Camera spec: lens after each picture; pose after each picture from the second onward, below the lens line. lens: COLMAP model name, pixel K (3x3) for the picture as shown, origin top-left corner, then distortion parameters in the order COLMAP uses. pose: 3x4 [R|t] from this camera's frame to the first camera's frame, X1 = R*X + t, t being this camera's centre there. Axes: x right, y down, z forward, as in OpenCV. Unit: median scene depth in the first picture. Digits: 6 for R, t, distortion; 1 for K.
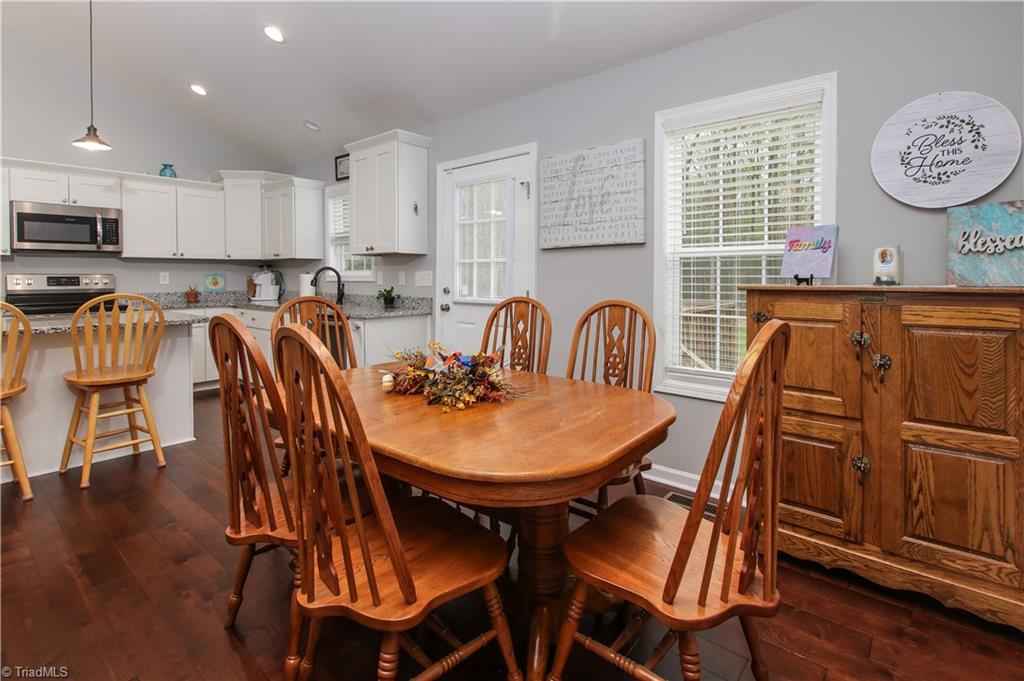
lens RADIAL K [[493.3, 0, 510.8], [0, 493.3, 275.5], [0, 0, 1]] dist [0.000392, 0.000259]
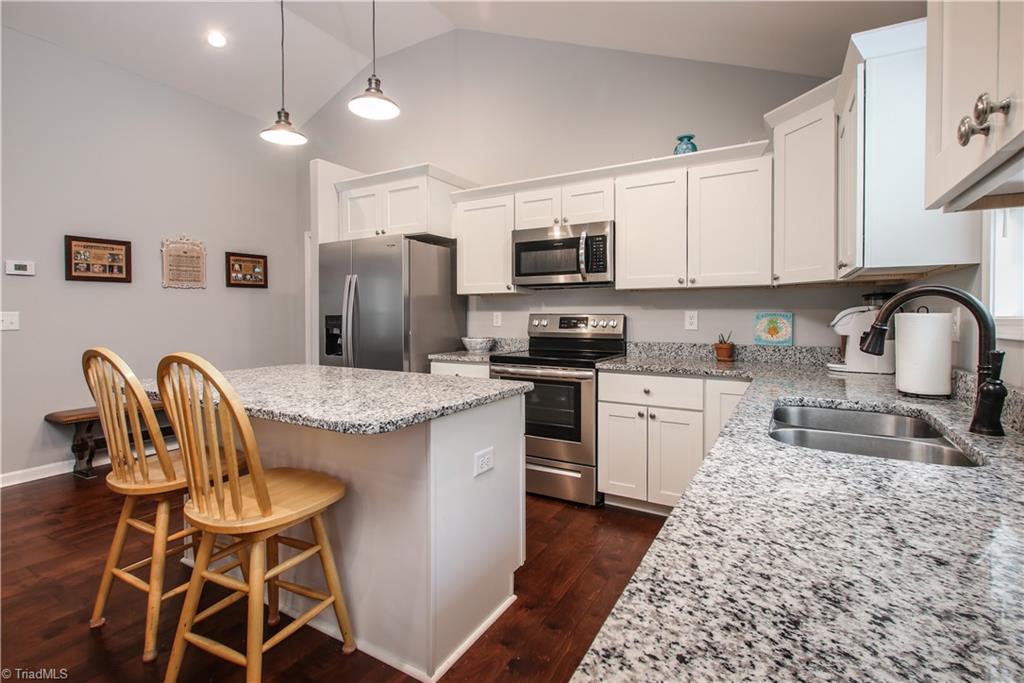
lens RADIAL K [[472.7, 0, 510.5], [0, 472.7, 326.5], [0, 0, 1]] dist [0.002029, 0.000241]
pose [[0.173356, 0.025114, -0.984539, -0.159591], [-0.001995, 0.999682, 0.025149, -0.001820], [0.984857, -0.002396, 0.173351, 0.743310]]
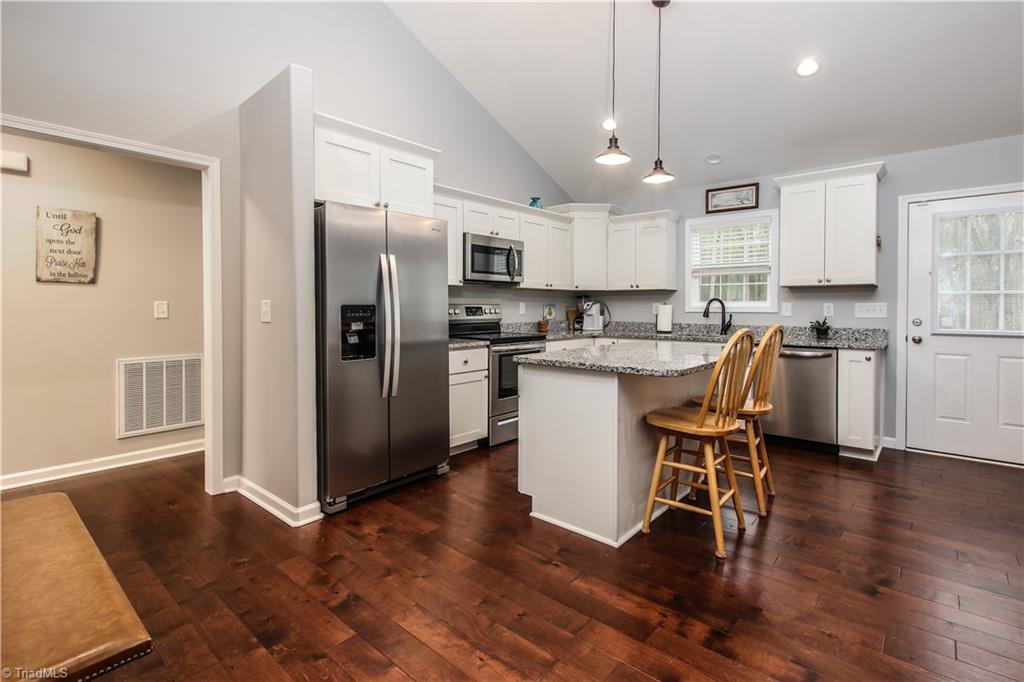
lens RADIAL K [[480.8, 0, 511.6], [0, 480.8, 308.0], [0, 0, 1]] dist [0.004001, 0.000856]
pose [[0.999890, 0.003450, -0.014407, -0.792088], [-0.003405, 0.999989, 0.003139, 0.001429], [0.014418, -0.003090, 0.999891, 0.001597]]
